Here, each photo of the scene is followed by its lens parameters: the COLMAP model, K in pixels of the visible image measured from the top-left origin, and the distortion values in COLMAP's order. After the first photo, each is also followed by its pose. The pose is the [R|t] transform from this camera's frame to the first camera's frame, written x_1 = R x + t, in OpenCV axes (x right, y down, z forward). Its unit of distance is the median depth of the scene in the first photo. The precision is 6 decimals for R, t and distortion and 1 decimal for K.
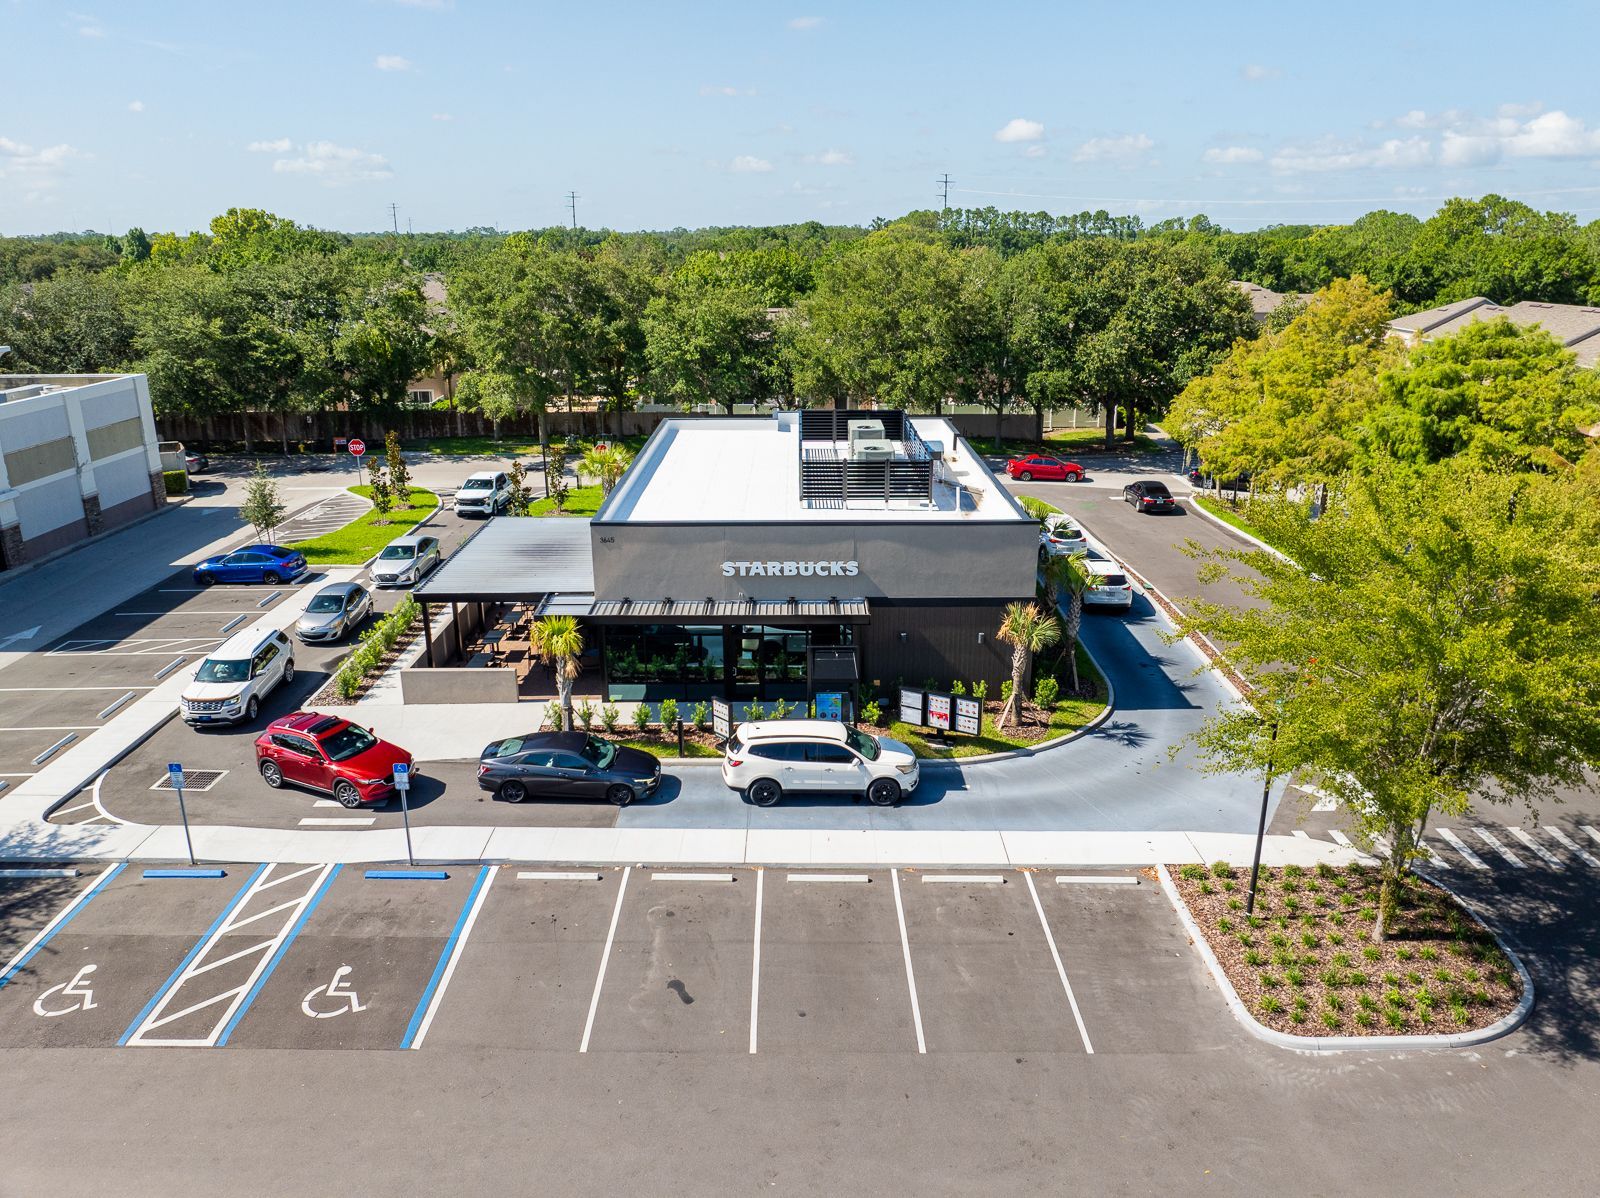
lens RADIAL K [[1126.5, 0, 803.4], [0, 1126.5, 590.7], [0, 0, 1]] dist [-0.053529, 0.028687]
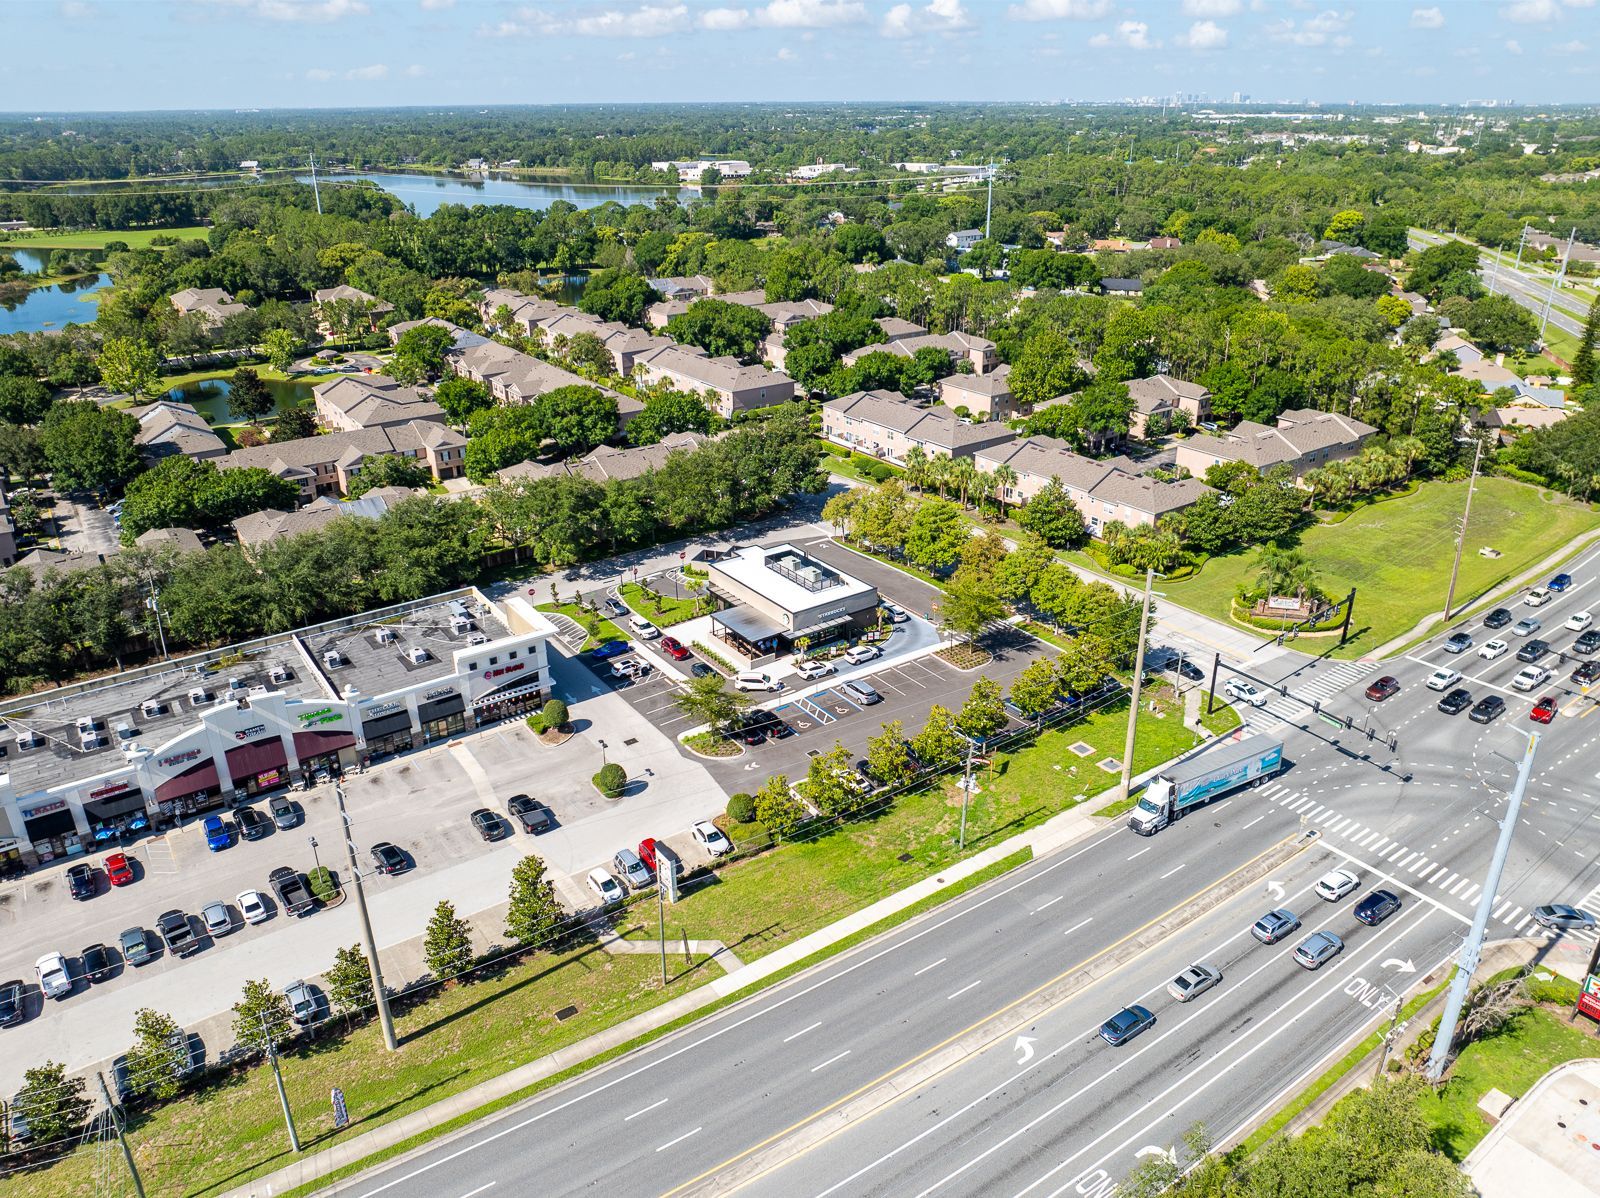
lens RADIAL K [[1126.5, 0, 802.6], [0, 1126.5, 587.6], [0, 0, 1]] dist [-0.053529, 0.028687]
pose [[0.816565, -0.235385, 0.527082, -2.174281], [0.179449, 0.971355, 0.155783, -0.742977], [-0.548652, -0.032623, 0.835414, -2.320270]]
